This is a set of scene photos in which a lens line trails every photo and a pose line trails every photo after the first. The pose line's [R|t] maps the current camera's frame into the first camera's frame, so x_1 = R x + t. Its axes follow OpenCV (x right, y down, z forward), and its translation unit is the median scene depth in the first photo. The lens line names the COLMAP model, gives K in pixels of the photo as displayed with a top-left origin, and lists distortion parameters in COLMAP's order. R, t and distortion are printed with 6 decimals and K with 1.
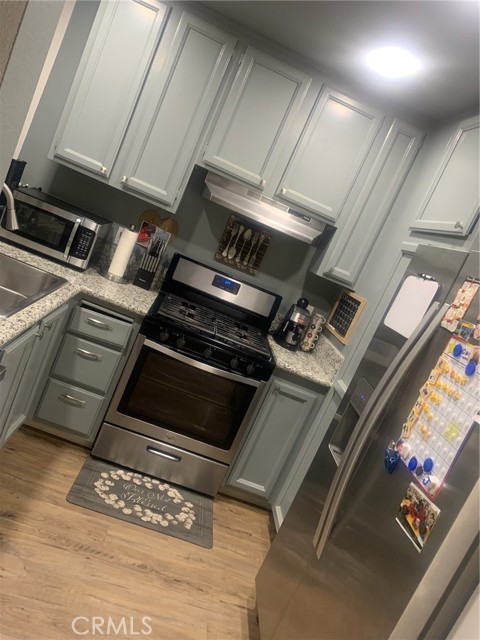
lens RADIAL K [[473.1, 0, 240.7], [0, 473.1, 315.0], [0, 0, 1]] dist [0.056924, -0.088480]
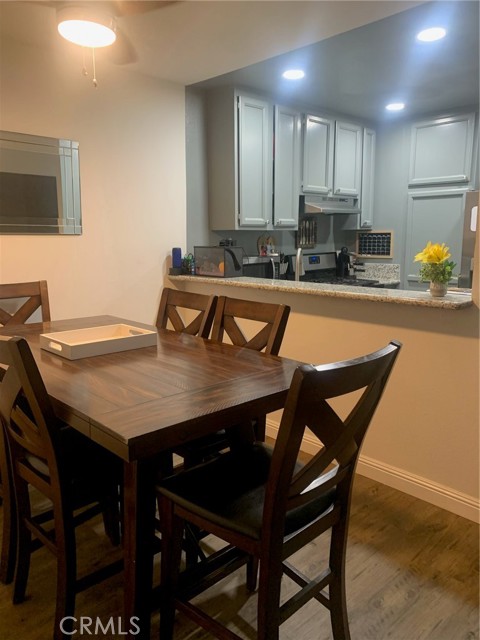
lens RADIAL K [[473.1, 0, 240.7], [0, 473.1, 315.0], [0, 0, 1]] dist [0.056924, -0.088480]
pose [[0.708895, -0.491888, 0.505484, -1.126737], [0.422760, 0.870001, 0.253718, -0.421907], [-0.564572, 0.033839, 0.824690, -0.141730]]
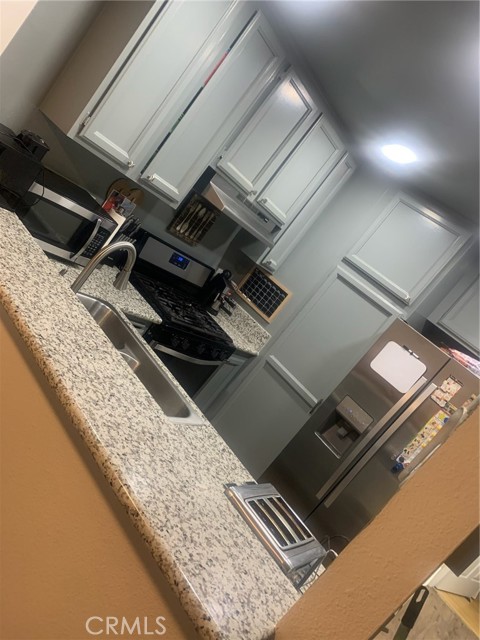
lens RADIAL K [[473.1, 0, 240.7], [0, 473.1, 315.0], [0, 0, 1]] dist [0.056924, -0.088480]
pose [[0.744341, -0.055843, 0.665461, -0.664111], [-0.238653, 0.908447, 0.343175, -0.364402], [-0.623700, -0.414254, 0.662867, 0.181276]]
